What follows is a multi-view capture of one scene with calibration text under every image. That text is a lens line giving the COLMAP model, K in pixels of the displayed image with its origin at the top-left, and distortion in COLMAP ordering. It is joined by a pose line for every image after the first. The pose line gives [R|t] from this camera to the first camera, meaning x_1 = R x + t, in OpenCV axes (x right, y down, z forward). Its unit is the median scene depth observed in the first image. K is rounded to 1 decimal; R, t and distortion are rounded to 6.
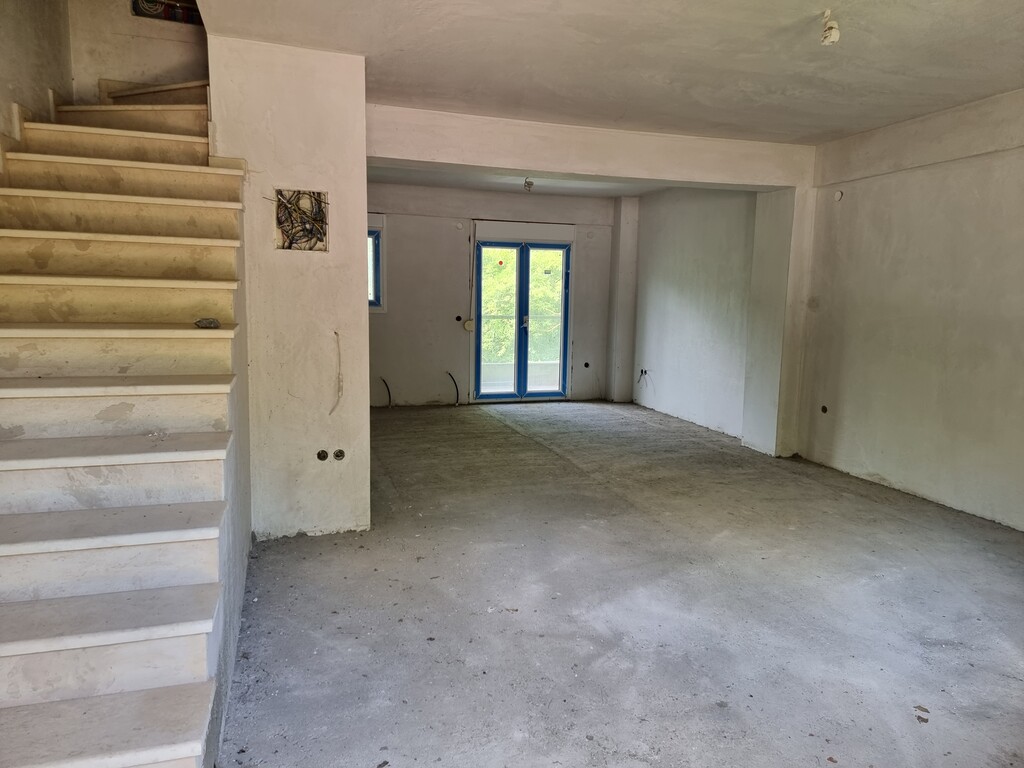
lens RADIAL K [[705.5, 0, 511.4], [0, 705.5, 403.4], [0, 0, 1]] dist [0.107462, -0.084285]
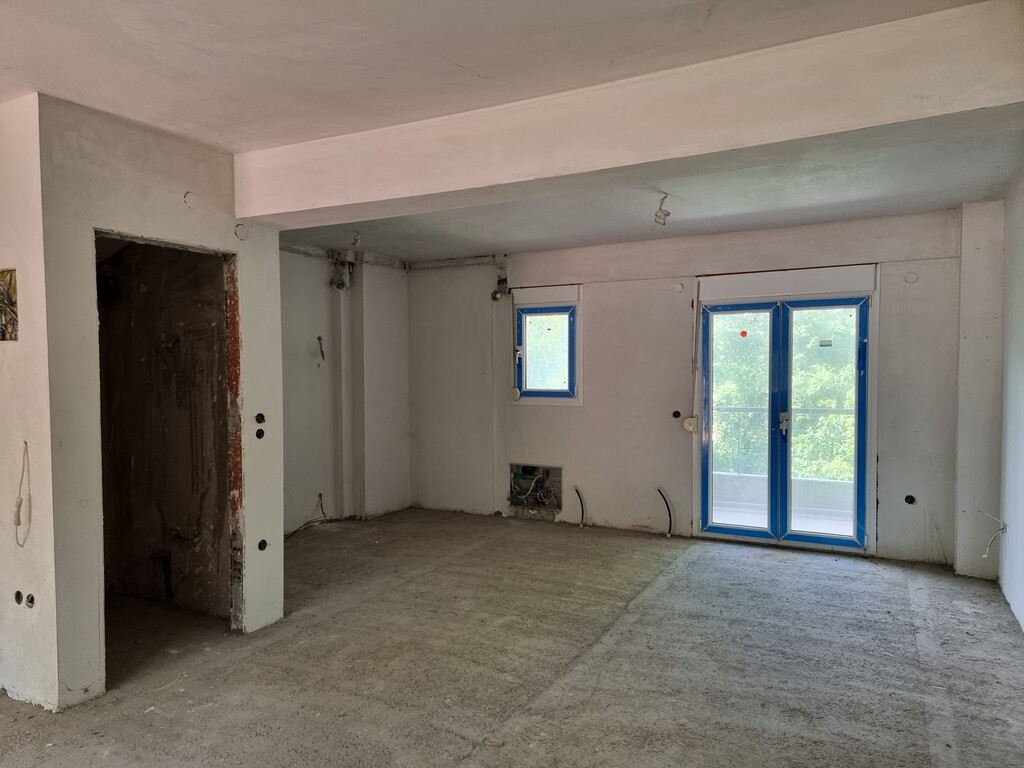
lens RADIAL K [[705.5, 0, 511.4], [0, 705.5, 403.4], [0, 0, 1]] dist [0.107462, -0.084285]
pose [[0.695699, 0.012831, -0.718219, 0.321397], [-0.094983, 0.992705, -0.074270, -0.061275], [0.712027, 0.119888, 0.691842, 0.380575]]
